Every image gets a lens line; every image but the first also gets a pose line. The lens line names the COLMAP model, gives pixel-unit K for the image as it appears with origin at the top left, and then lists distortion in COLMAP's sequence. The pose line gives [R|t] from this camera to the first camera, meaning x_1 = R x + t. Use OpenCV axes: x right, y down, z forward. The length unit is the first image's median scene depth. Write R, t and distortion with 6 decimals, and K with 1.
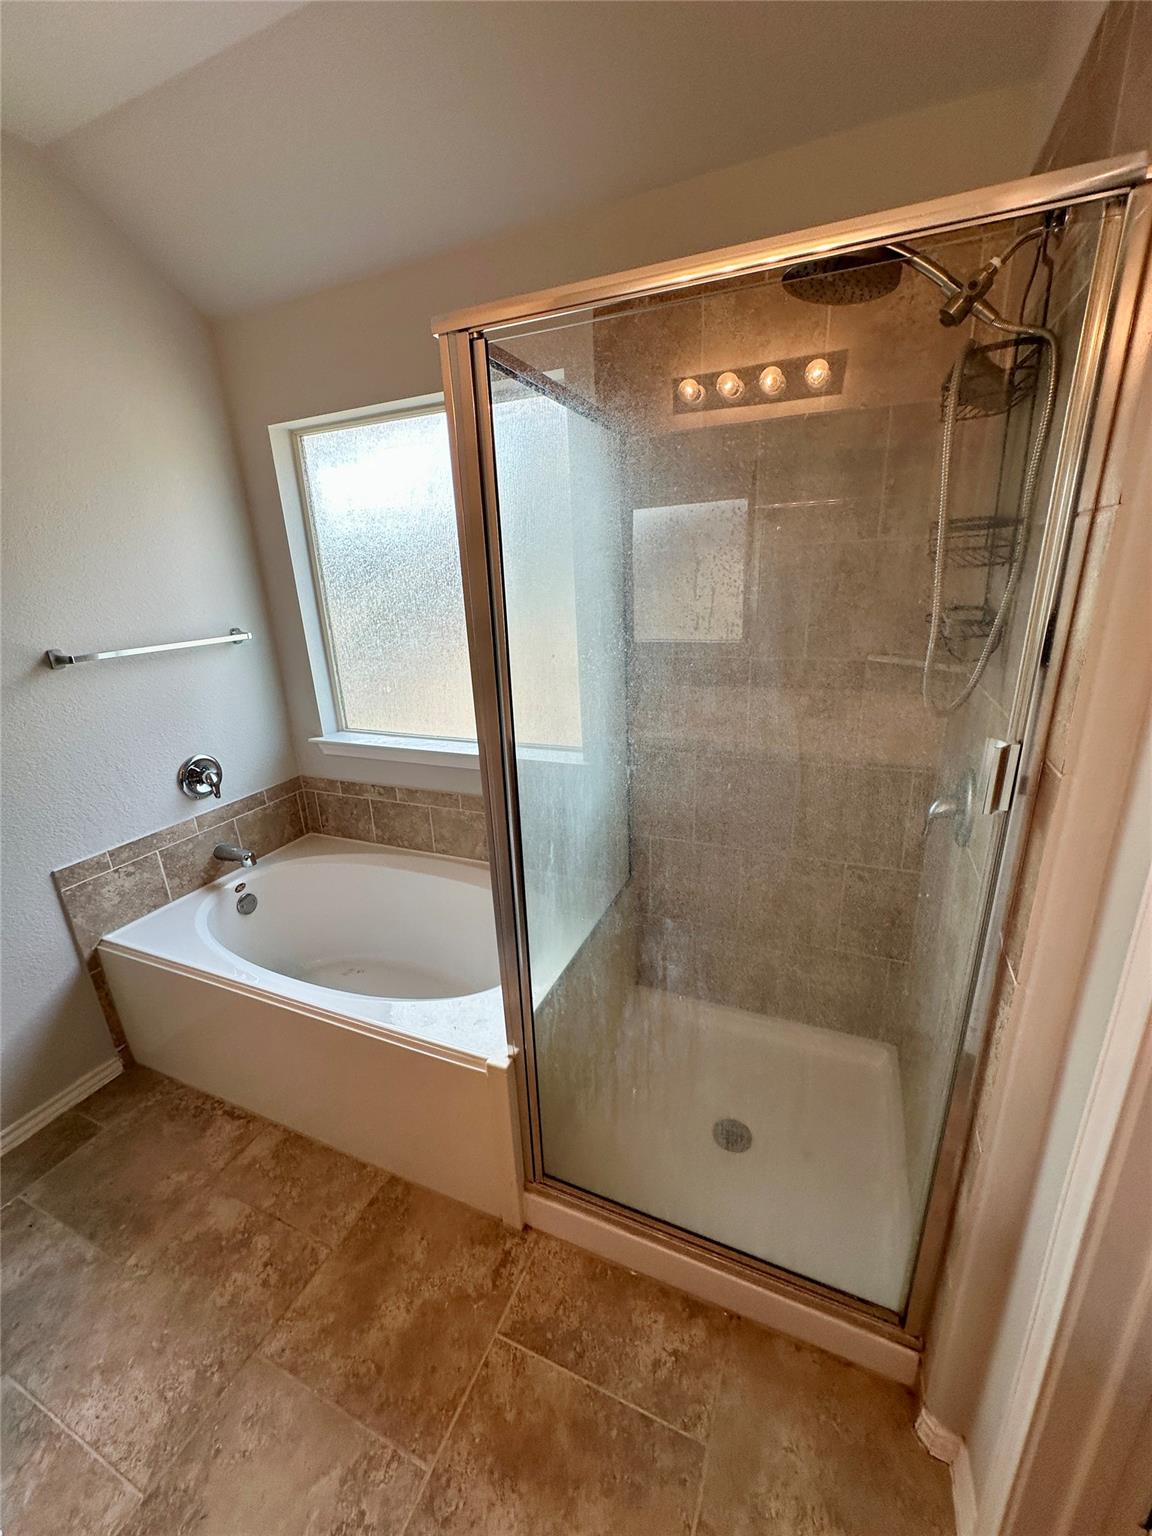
lens RADIAL K [[611.8, 0, 576.0], [0, 611.8, 768.0], [0, 0, 1]] dist [-0.001153, 0.000367]
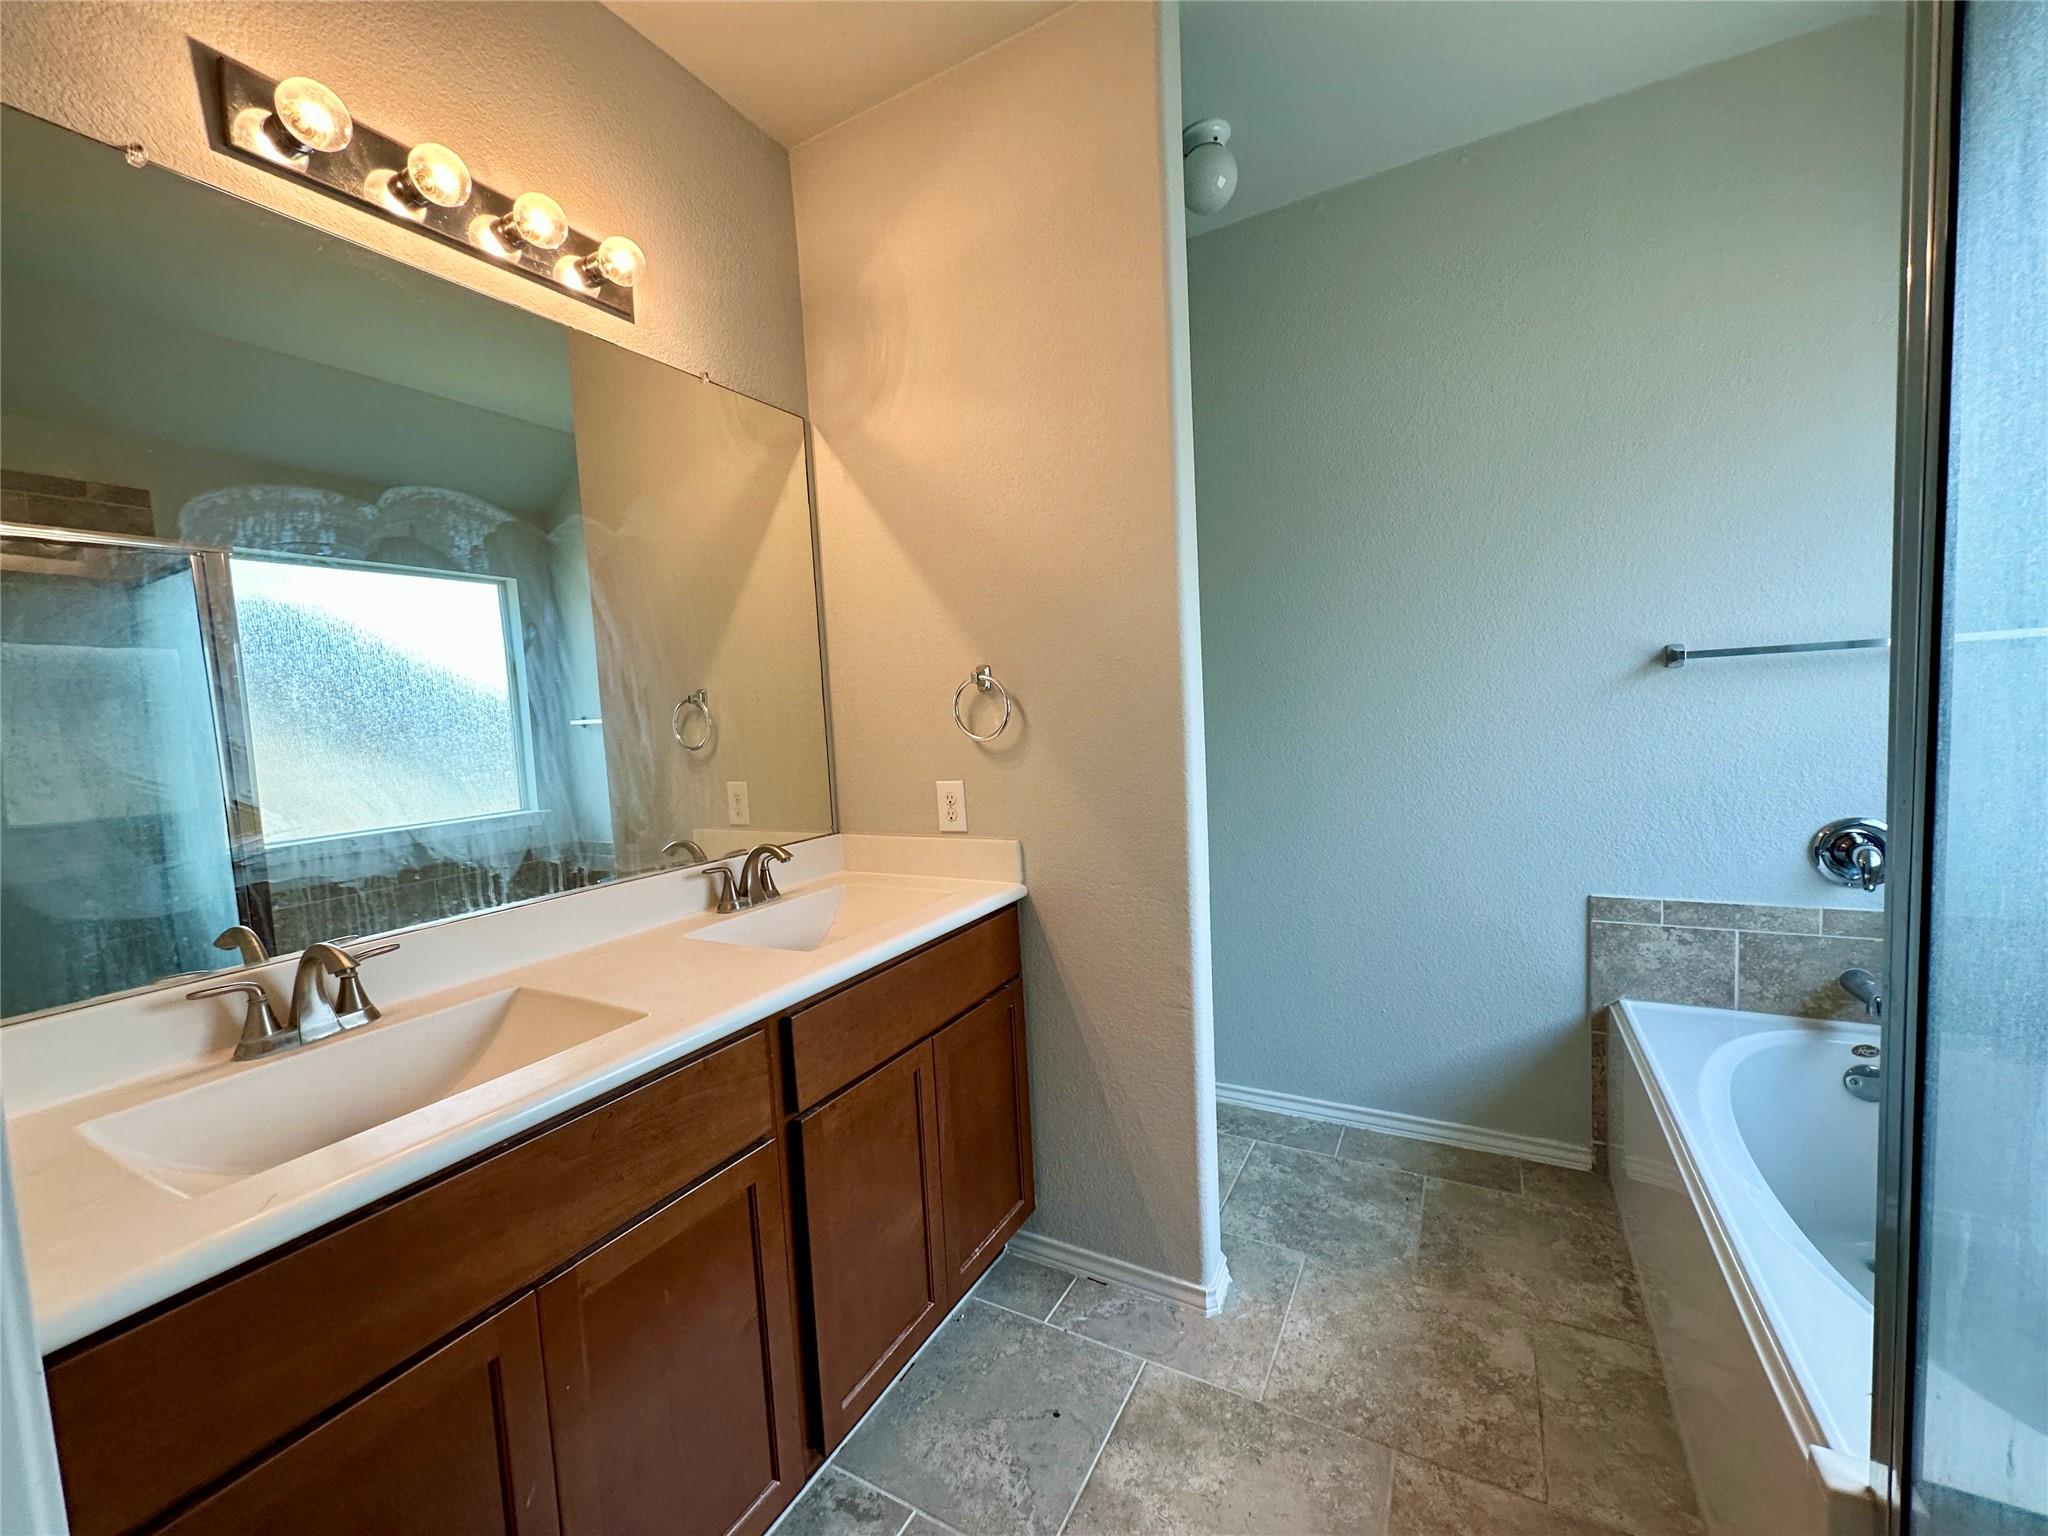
lens RADIAL K [[815.8, 0, 1024.0], [0, 815.8, 768.0], [0, 0, 1]] dist [-0.001153, 0.000367]
pose [[-0.087873, 0.118513, -0.989057, 0.359290], [-0.251209, 0.958170, 0.137131, 0.040686], [0.963936, 0.260510, -0.054425, 0.251555]]
